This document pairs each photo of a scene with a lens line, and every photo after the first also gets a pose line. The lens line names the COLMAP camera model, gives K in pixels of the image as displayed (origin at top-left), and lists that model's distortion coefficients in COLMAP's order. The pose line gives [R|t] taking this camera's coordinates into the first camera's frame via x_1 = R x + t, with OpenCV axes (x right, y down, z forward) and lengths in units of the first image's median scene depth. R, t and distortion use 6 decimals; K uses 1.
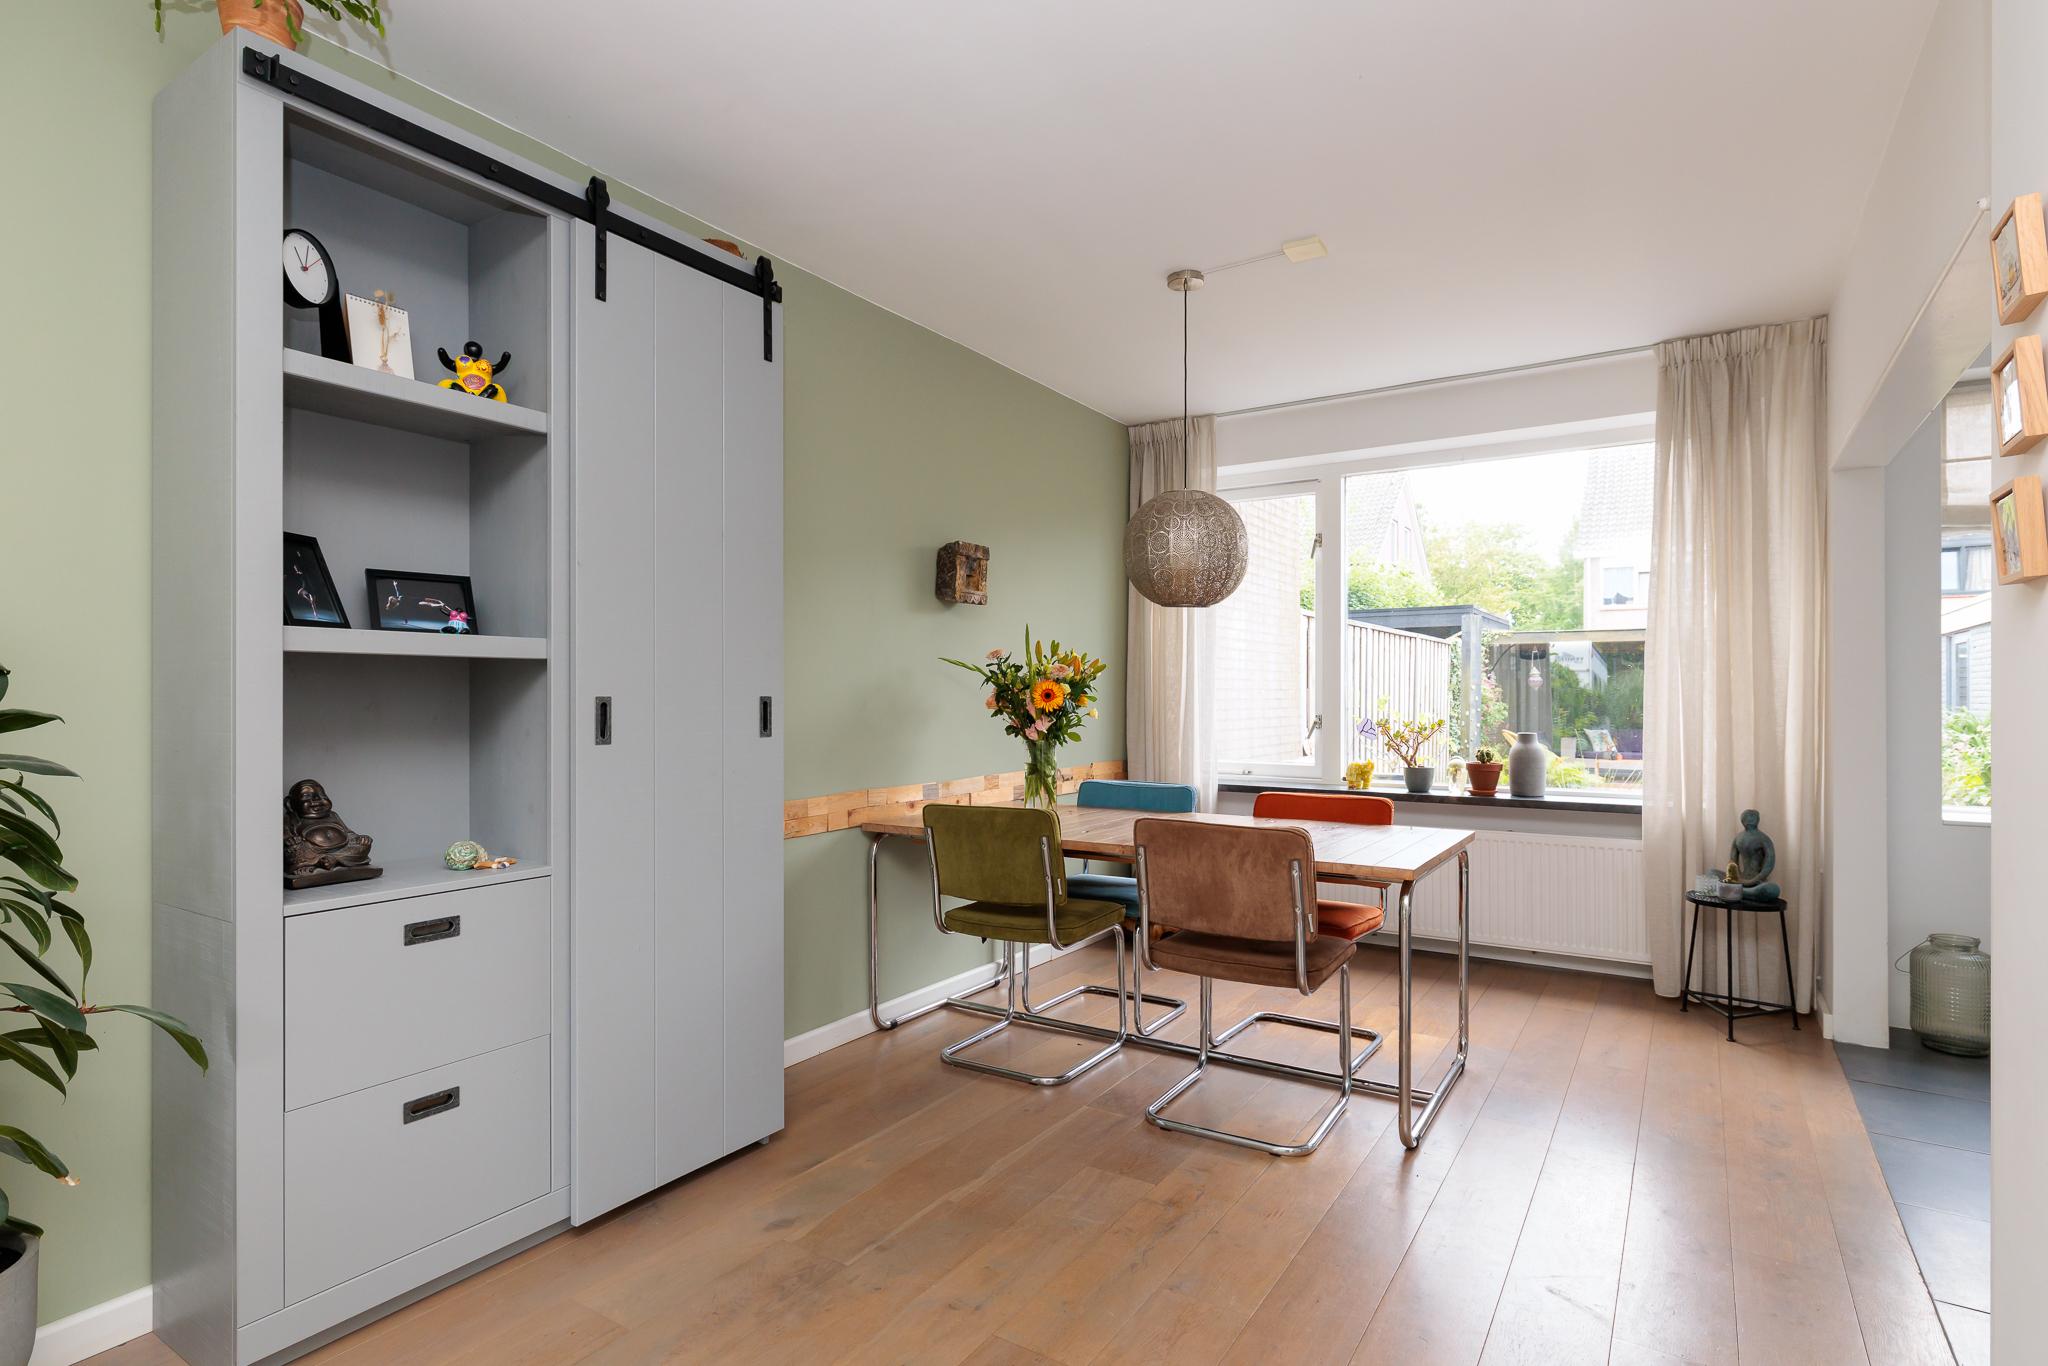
lens RADIAL K [[1049.6, 0, 1001.9], [0, 1049.6, 696.6], [0, 0, 1]] dist [0.000577, 0.002473]
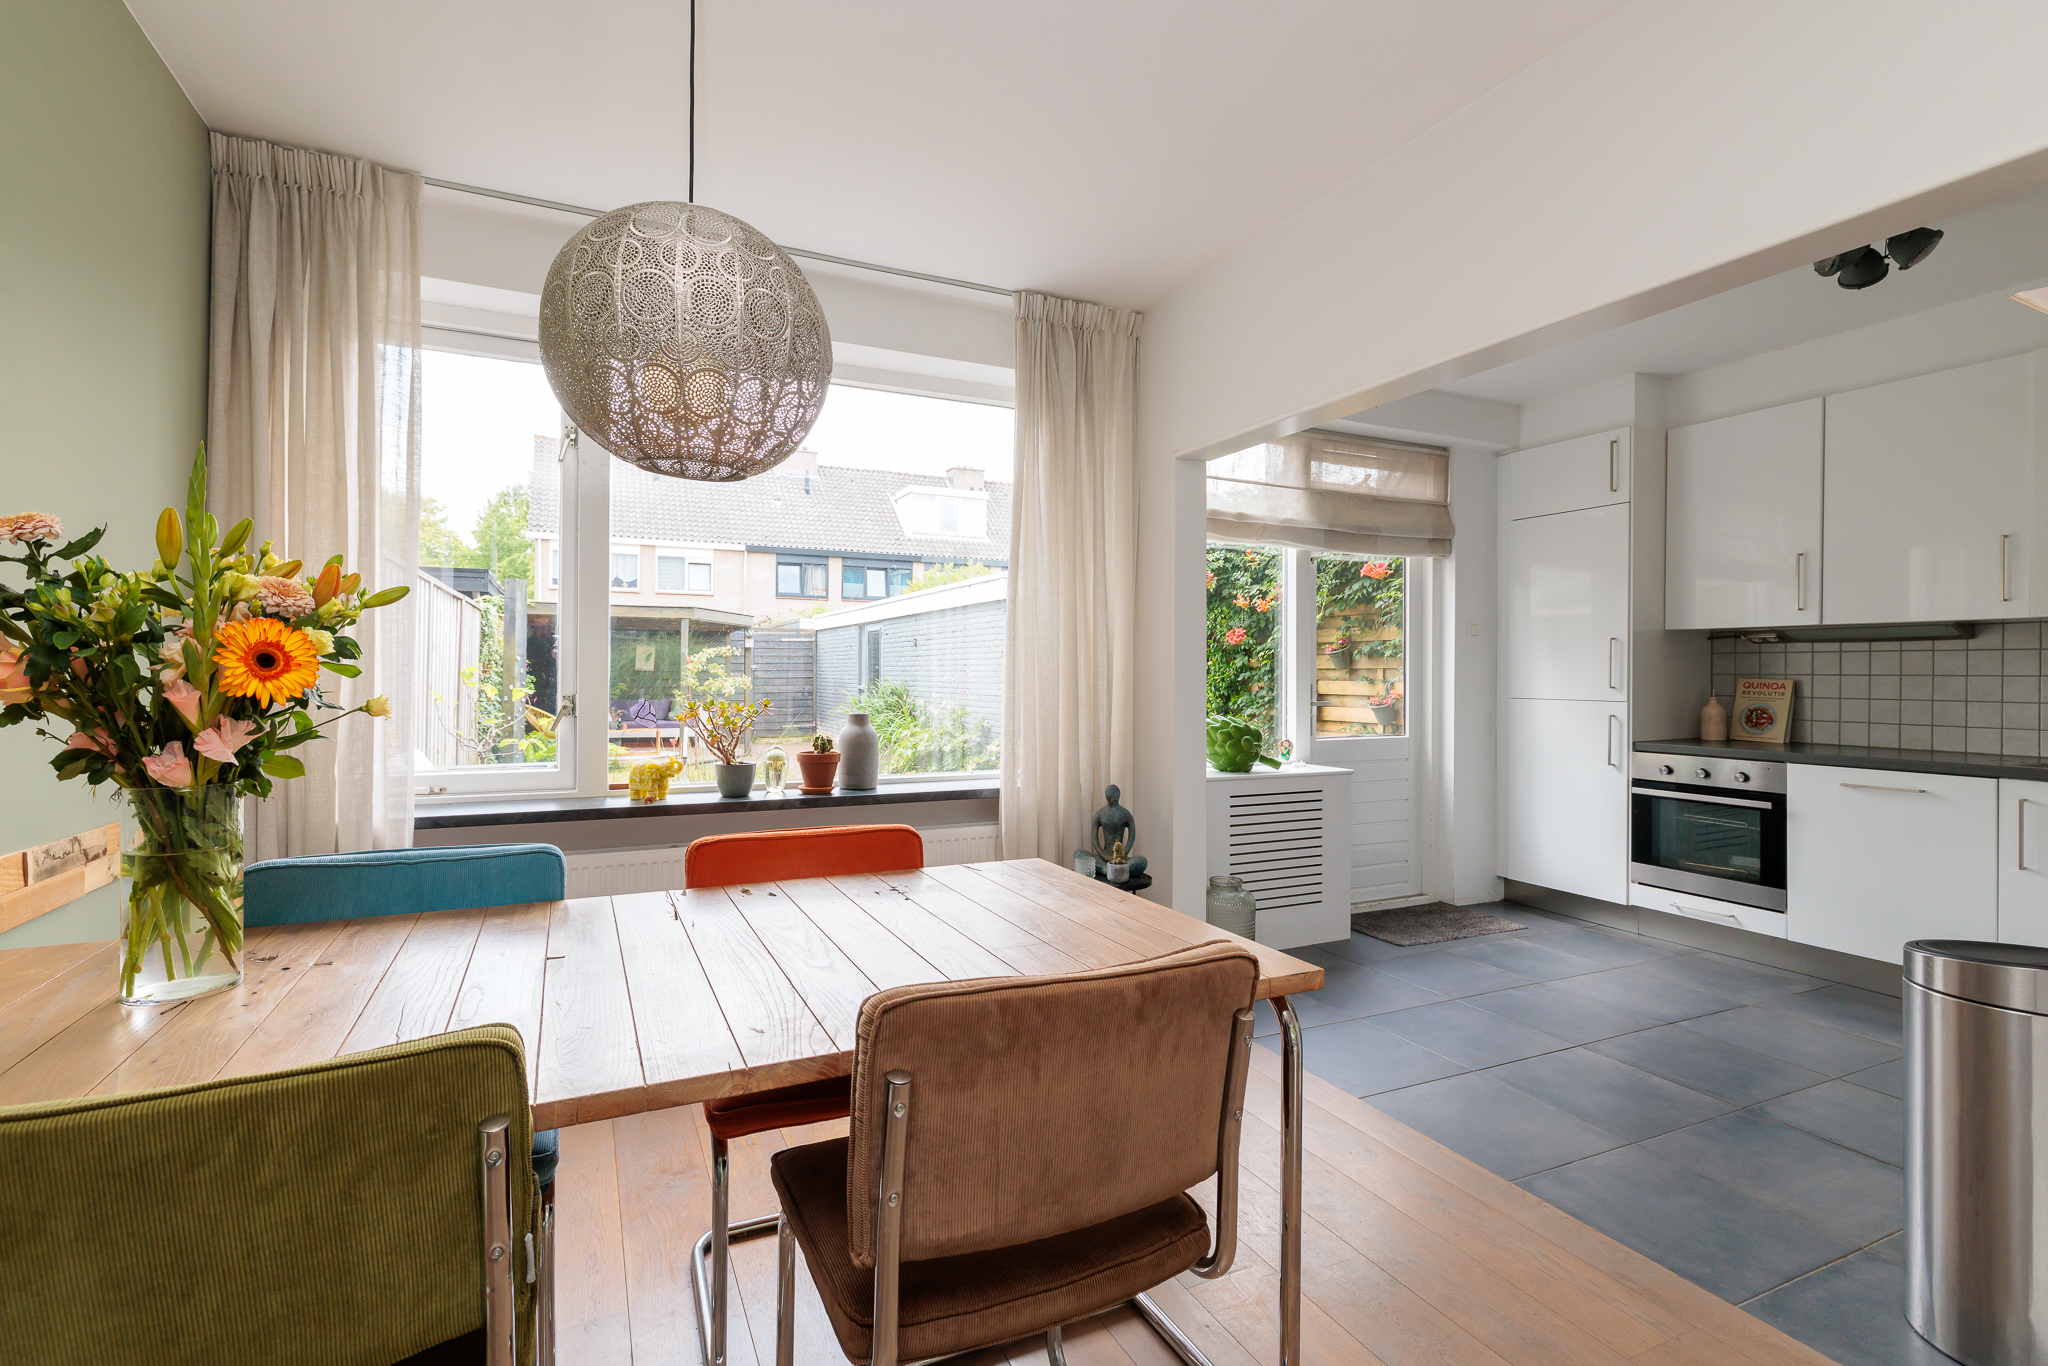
lens RADIAL K [[945.3, 0, 1024.1], [0, 945.3, 673.7], [0, 0, 1]] dist [-0.001087, 0.000756]
pose [[0.514044, 0.002230, 0.857761, -0.093020], [-0.006396, 0.999979, 0.001233, 0.001329], [-0.857740, -0.006120, 0.514047, 0.590904]]
